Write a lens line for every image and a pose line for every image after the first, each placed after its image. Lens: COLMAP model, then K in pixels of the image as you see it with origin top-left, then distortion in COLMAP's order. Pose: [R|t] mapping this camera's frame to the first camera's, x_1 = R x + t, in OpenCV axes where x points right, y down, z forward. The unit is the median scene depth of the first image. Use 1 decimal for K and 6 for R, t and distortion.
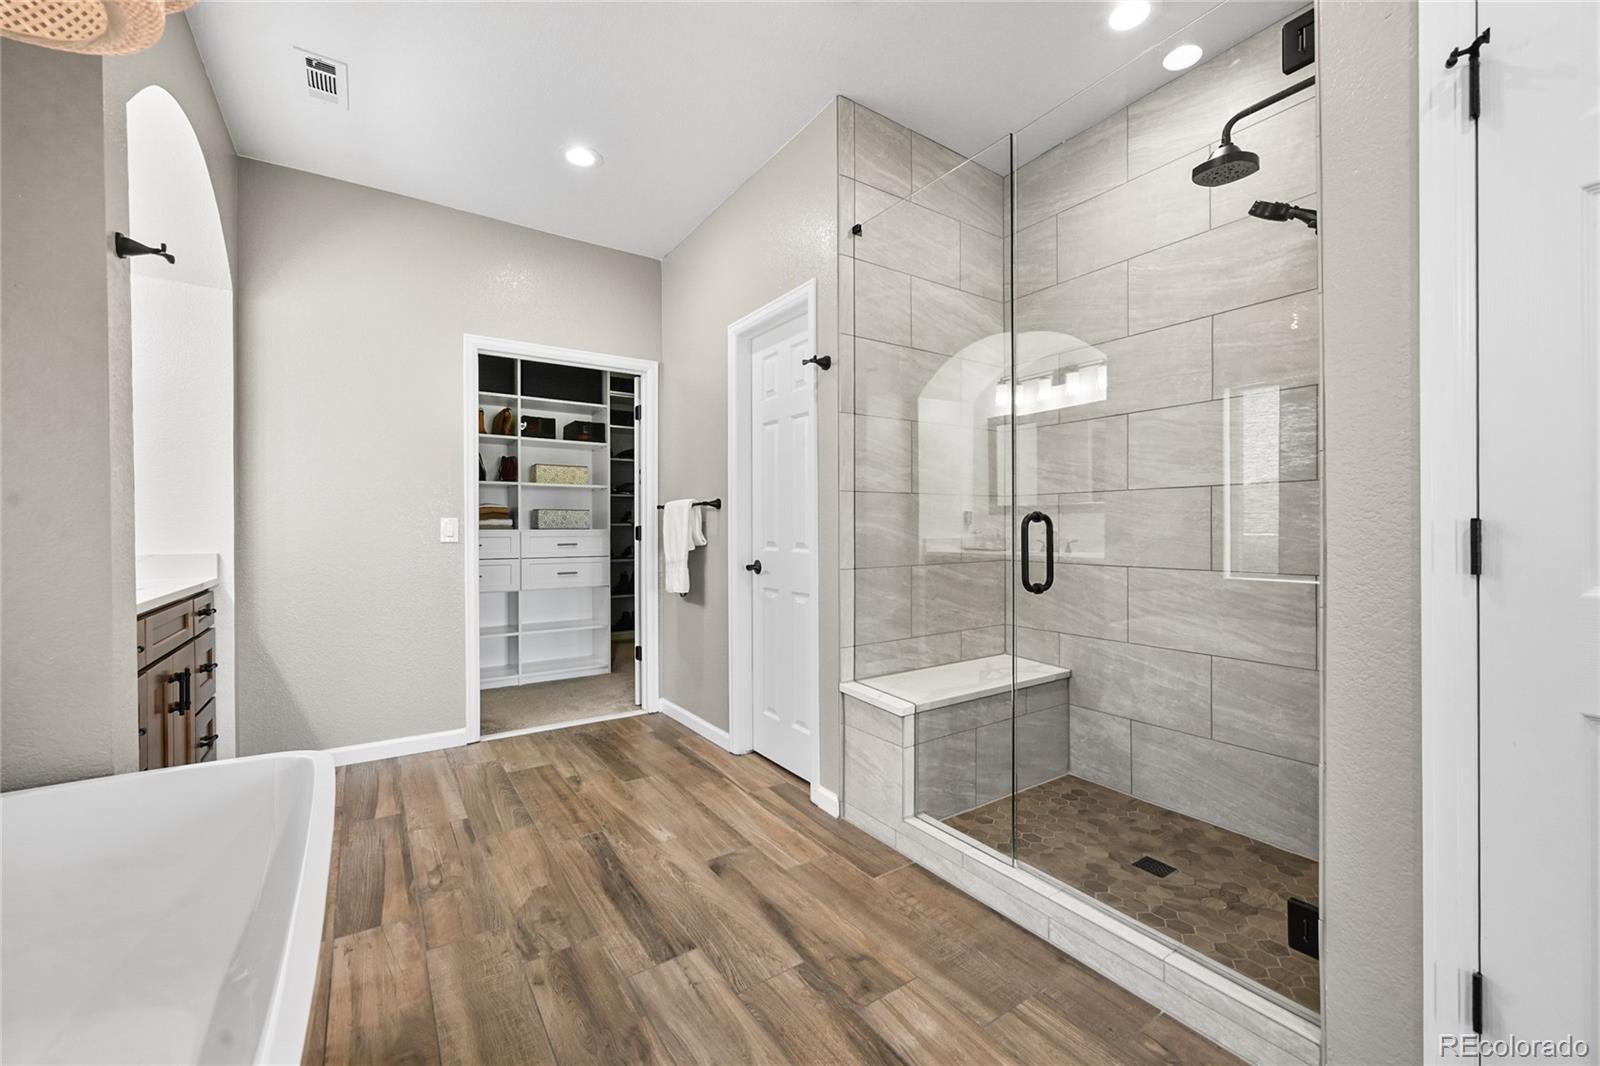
lens RADIAL K [[640.5, 0, 797.0], [0, 640.5, 530.8], [0, 0, 1]] dist [-0.001132, -0.000051]
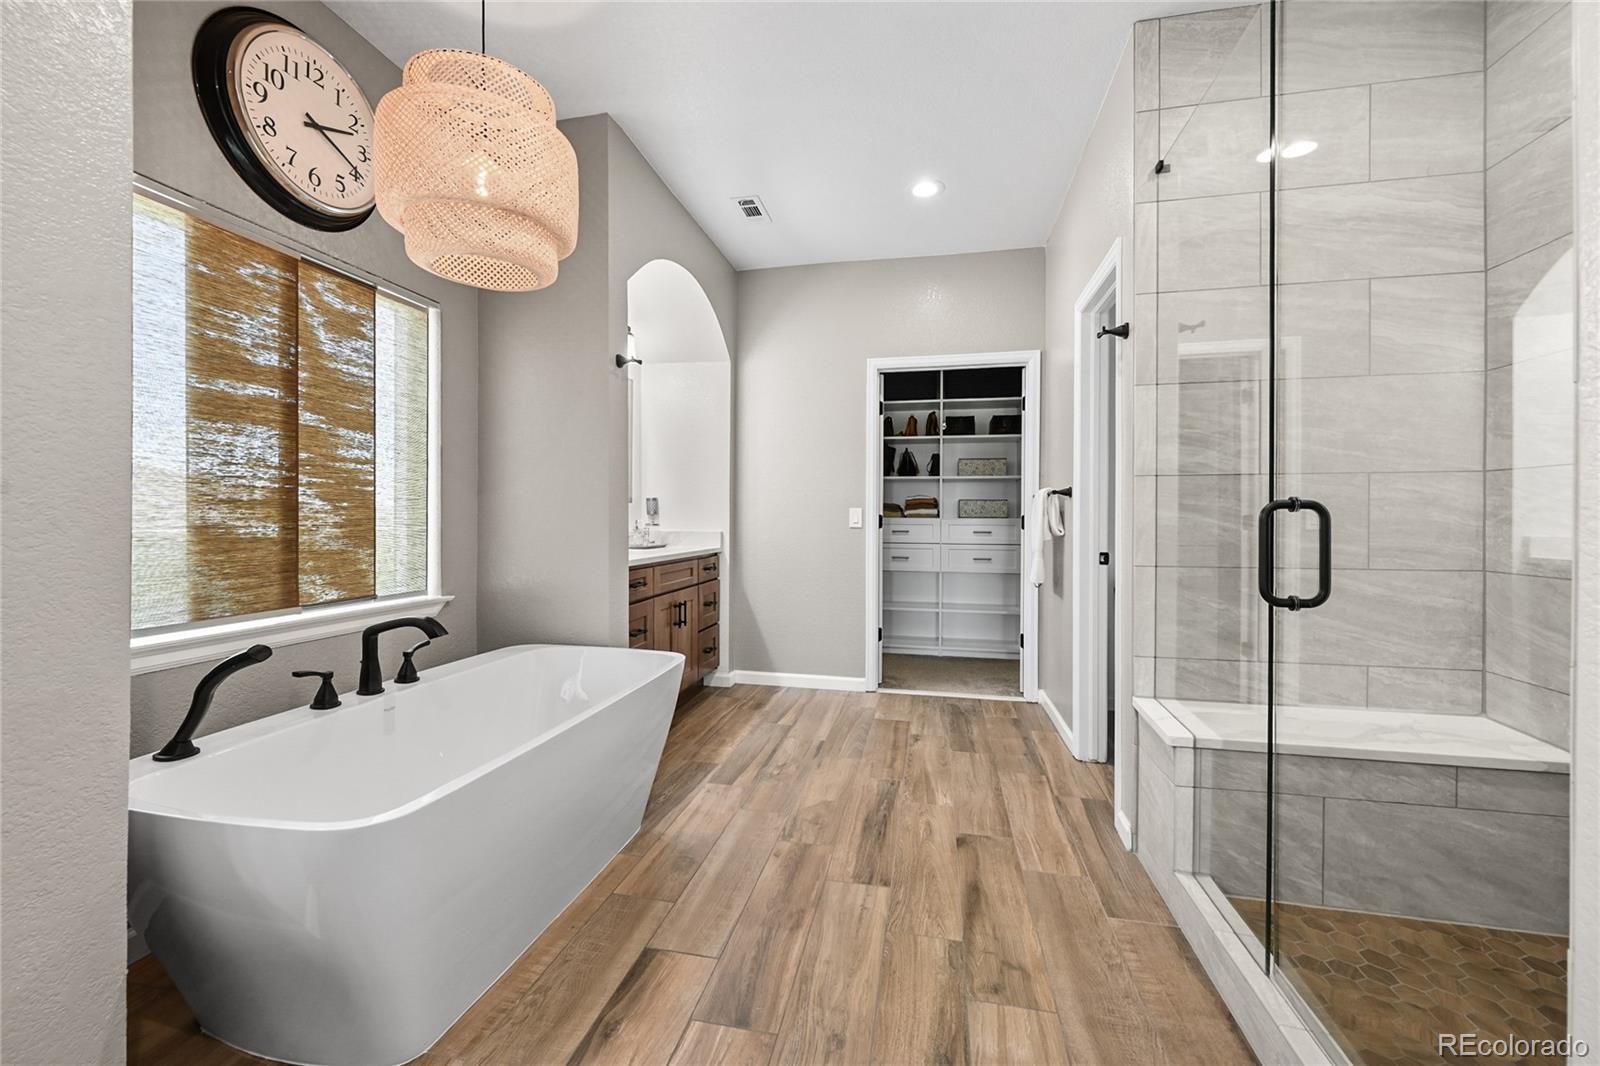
lens RADIAL K [[648.8, 0, 800.3], [0, 648.8, 516.8], [0, 0, 1]] dist [-0.000444, -0.000229]
pose [[0.682790, 0.006251, -0.730588, 0.423875], [-0.009528, 0.999955, -0.000349, -0.001894], [0.730552, 0.007199, 0.682819, 0.070663]]
